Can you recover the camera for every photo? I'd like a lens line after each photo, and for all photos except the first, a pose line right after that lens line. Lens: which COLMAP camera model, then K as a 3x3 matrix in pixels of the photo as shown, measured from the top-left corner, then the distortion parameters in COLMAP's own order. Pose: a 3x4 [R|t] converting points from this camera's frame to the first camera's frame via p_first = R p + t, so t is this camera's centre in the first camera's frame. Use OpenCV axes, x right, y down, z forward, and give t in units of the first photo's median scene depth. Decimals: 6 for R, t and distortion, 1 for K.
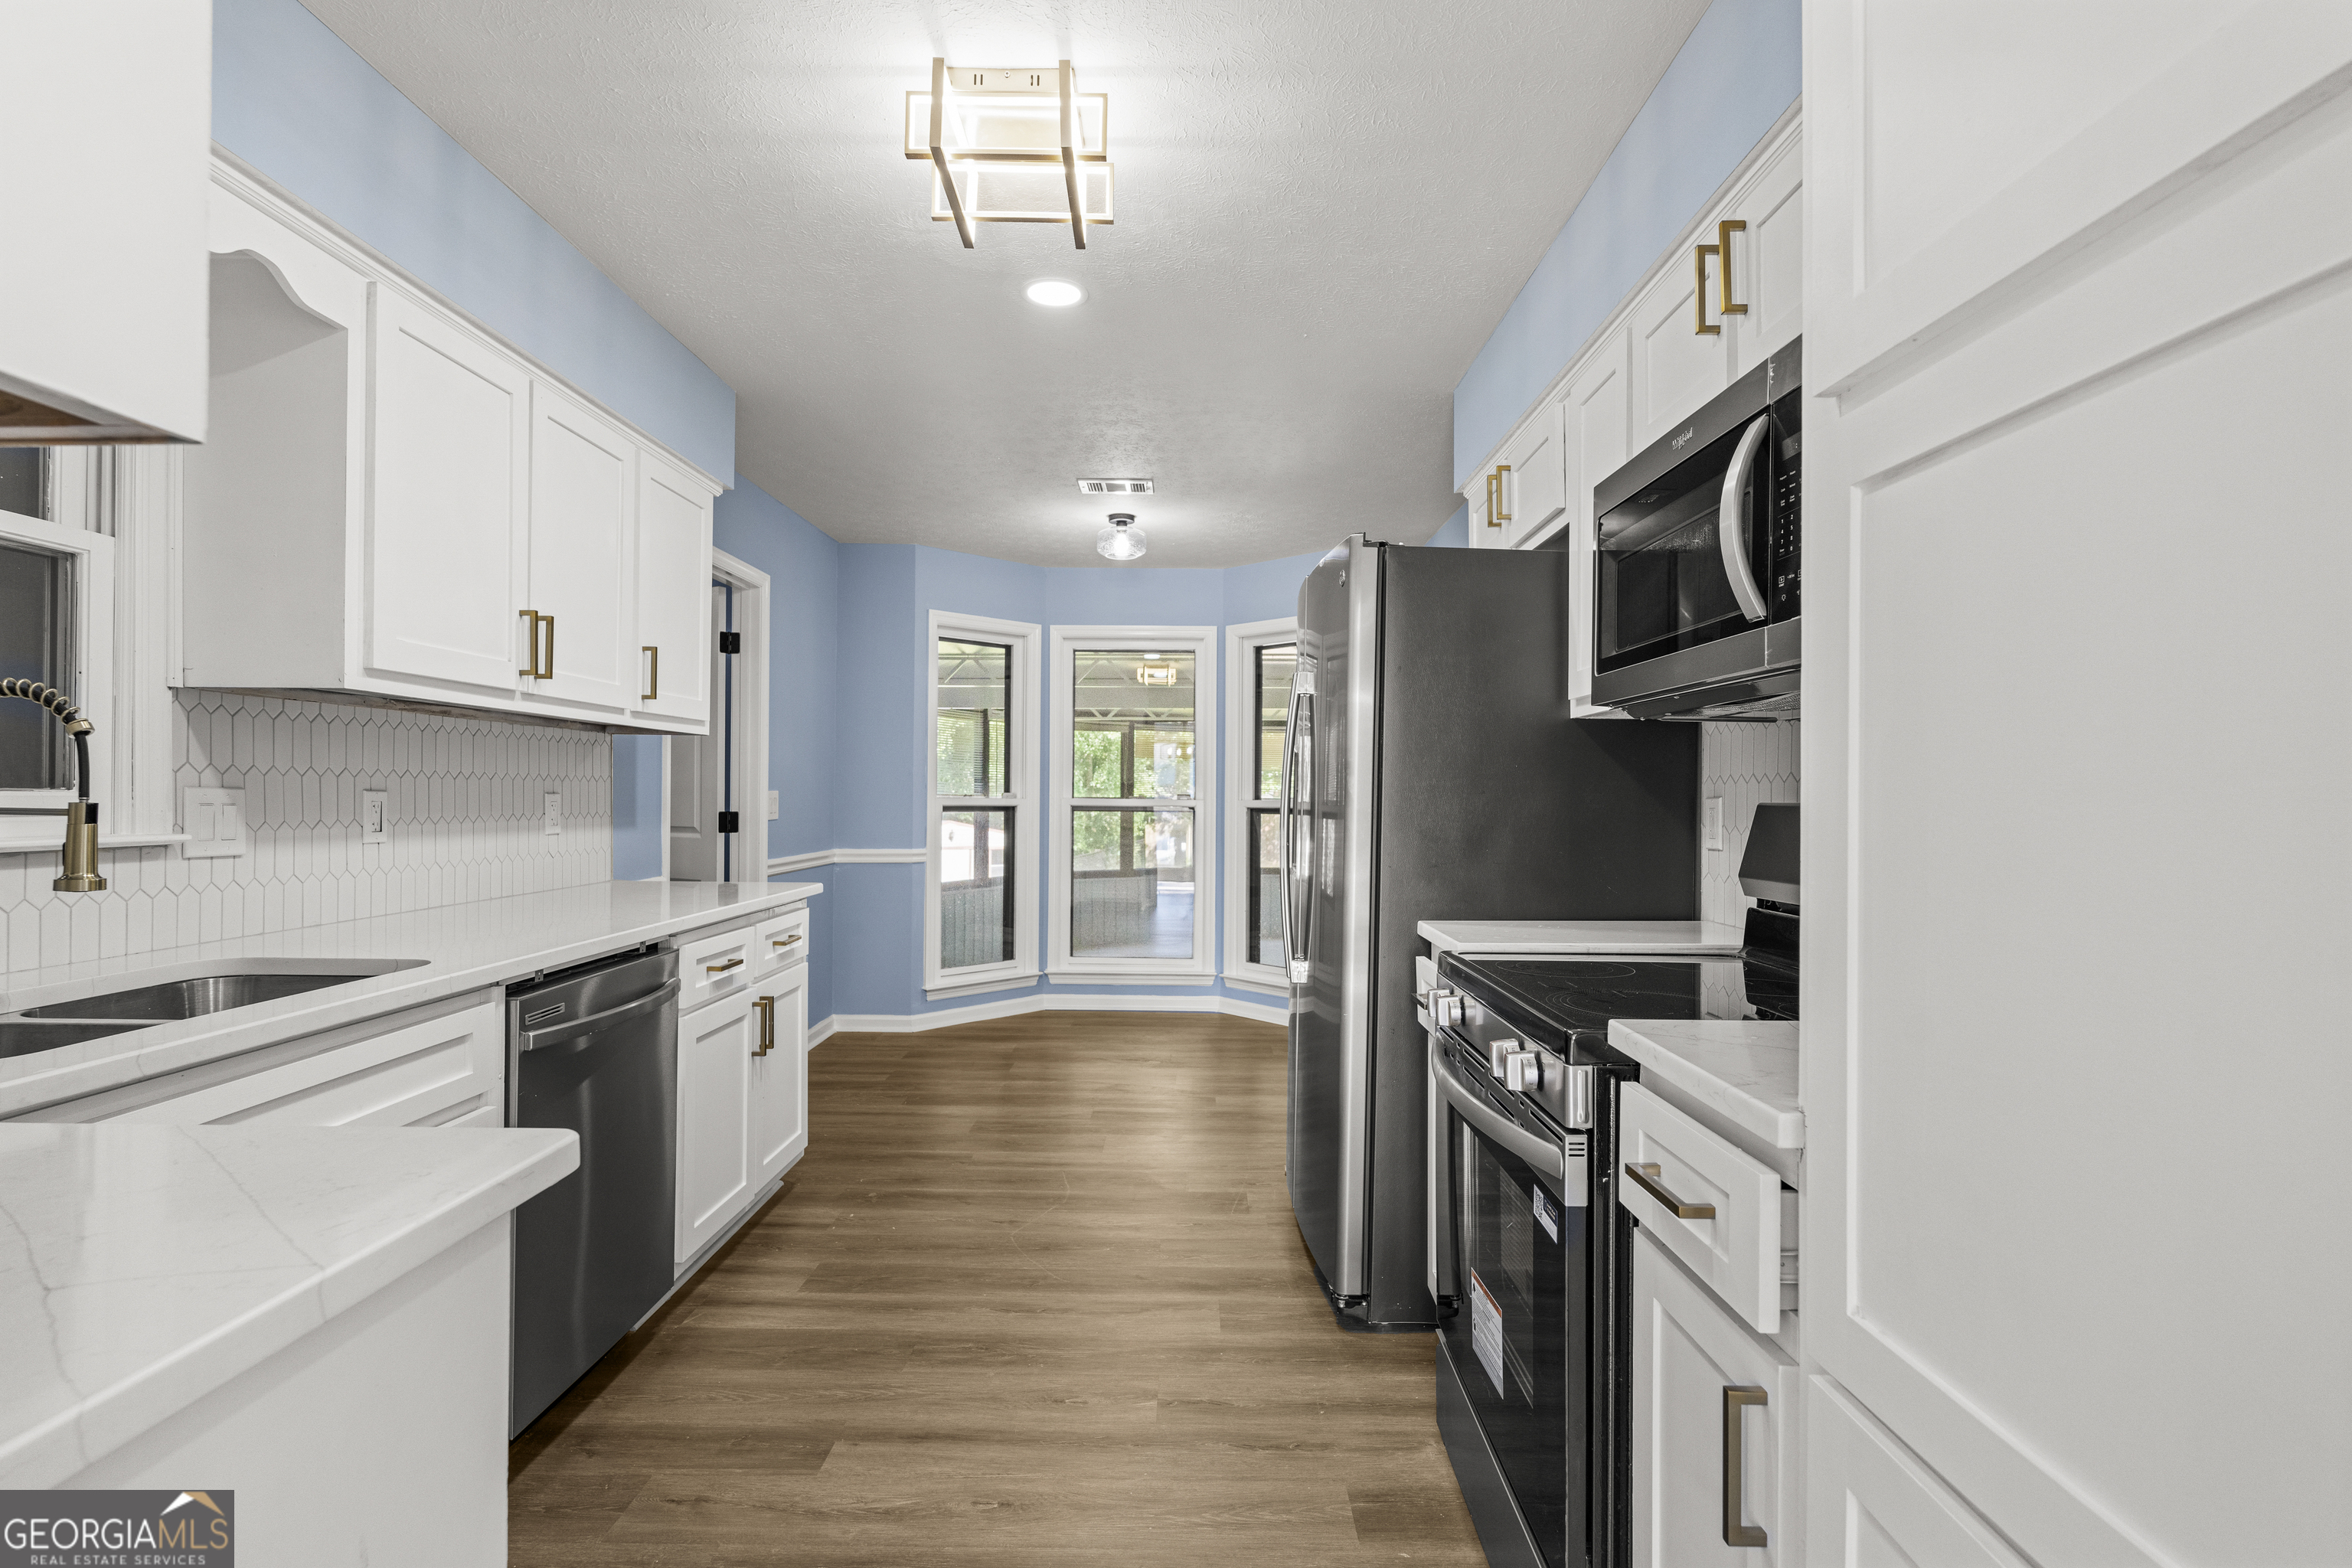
lens RADIAL K [[1116.1, 0, 1181.2], [0, 1116.1, 790.1], [0, 0, 1]] dist [0.004351, 0.000496]
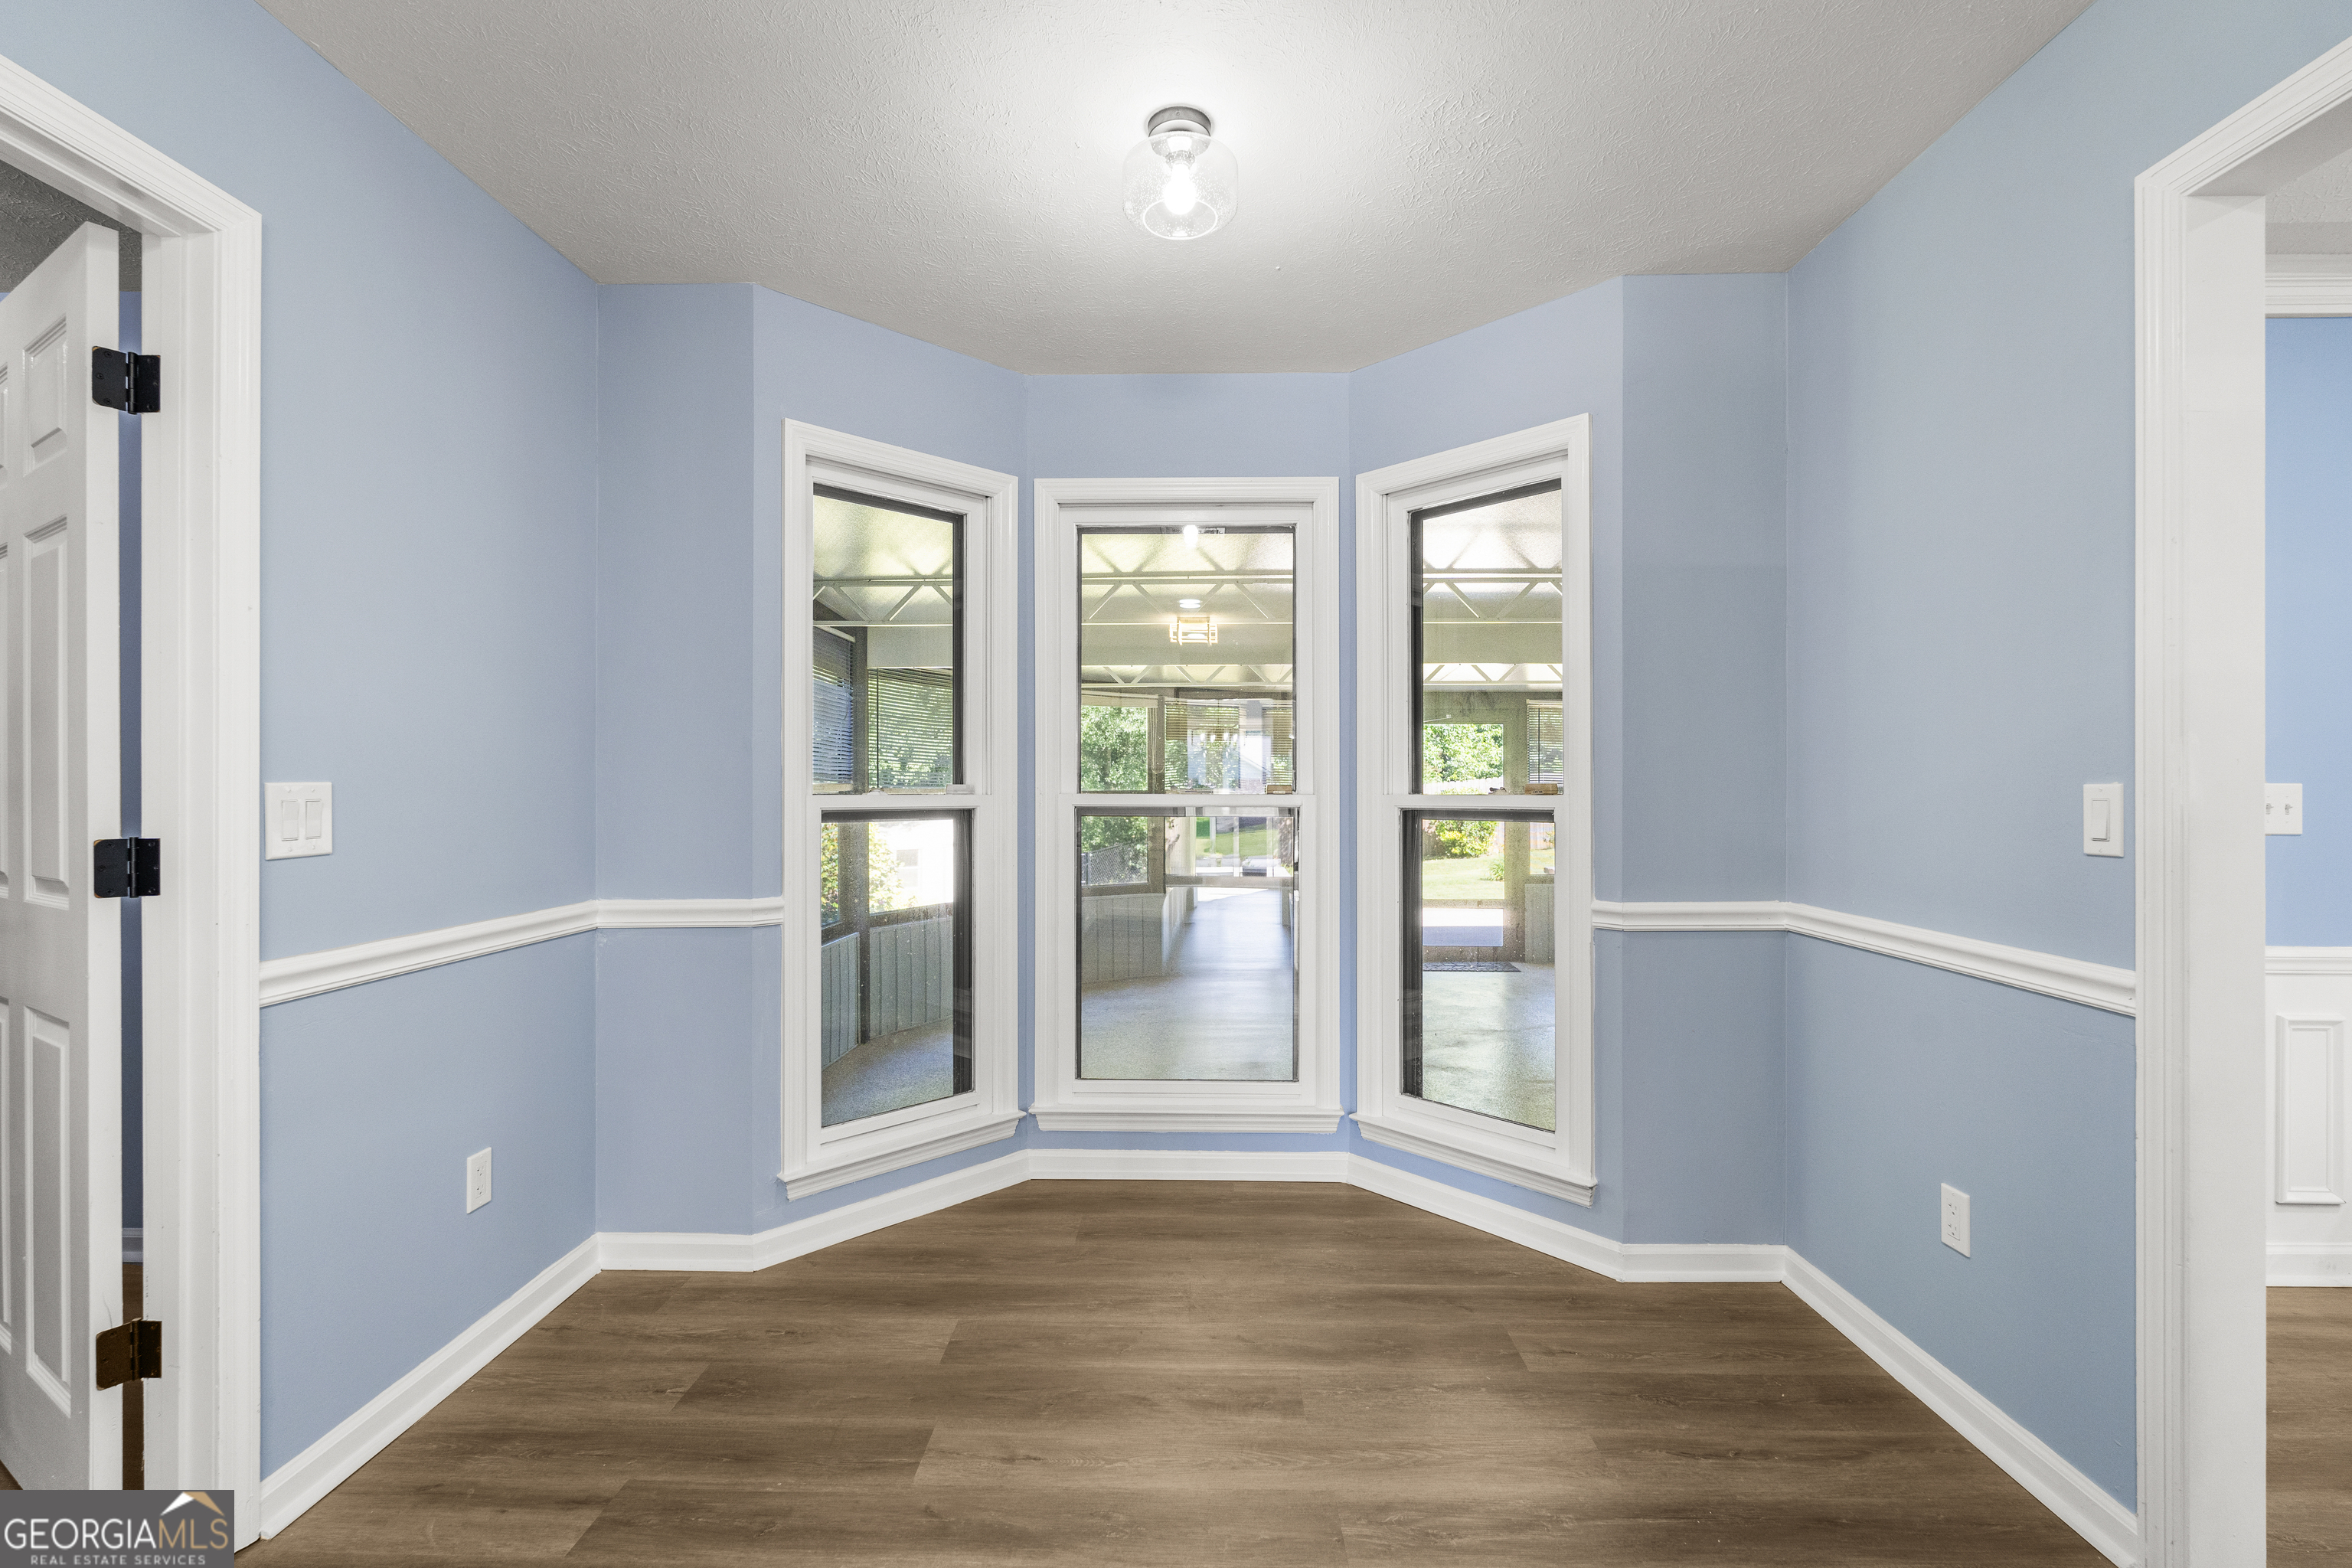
lens RADIAL K [[1055.4, 0, 1177.4], [0, 1055.4, 788.6], [0, 0, 1]] dist [0.003408, 0.000112]
pose [[0.999856, -0.008288, -0.014791, -0.044961], [0.008338, 0.999960, 0.003320, 0.003629], [0.014763, -0.003442, 0.999885, 0.534230]]
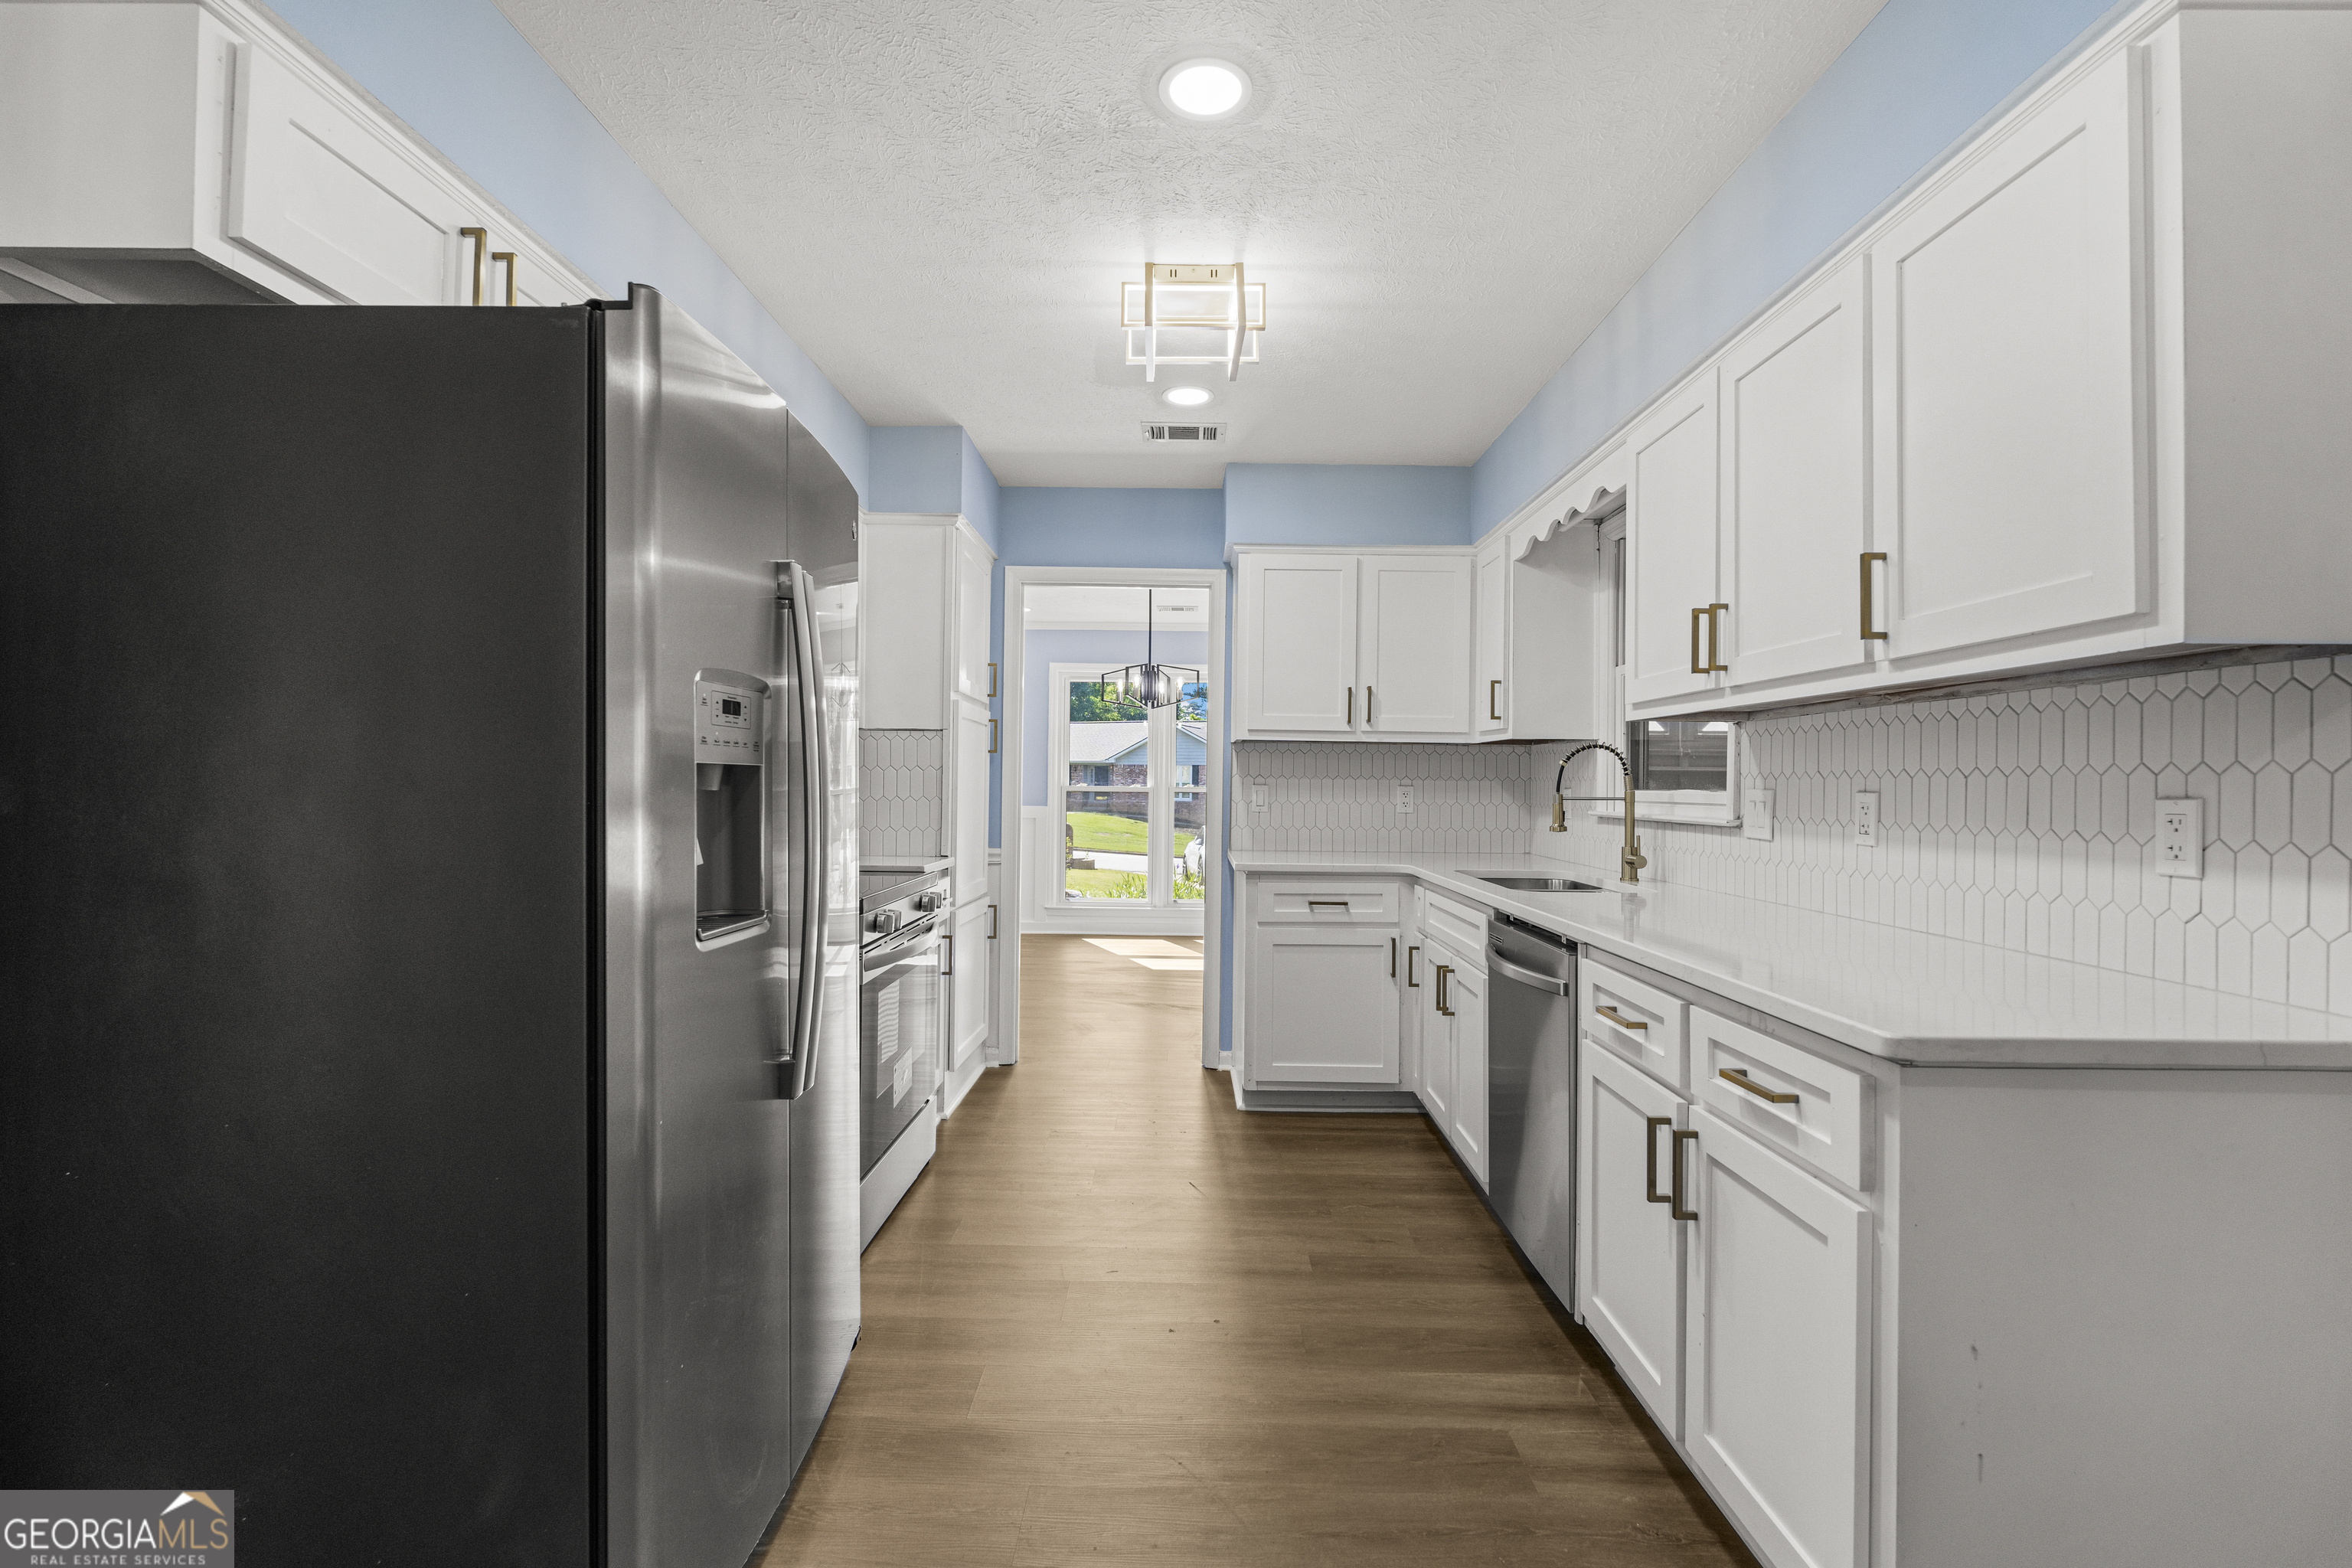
lens RADIAL K [[1055.4, 0, 1170.7], [0, 1055.4, 783.3], [0, 0, 1]] dist [0.003408, 0.000112]
pose [[-0.999769, -0.017975, 0.011815, -0.082189], [-0.018052, 0.999816, -0.006452, 0.006643], [-0.011697, -0.006663, -0.999909, 1.289876]]
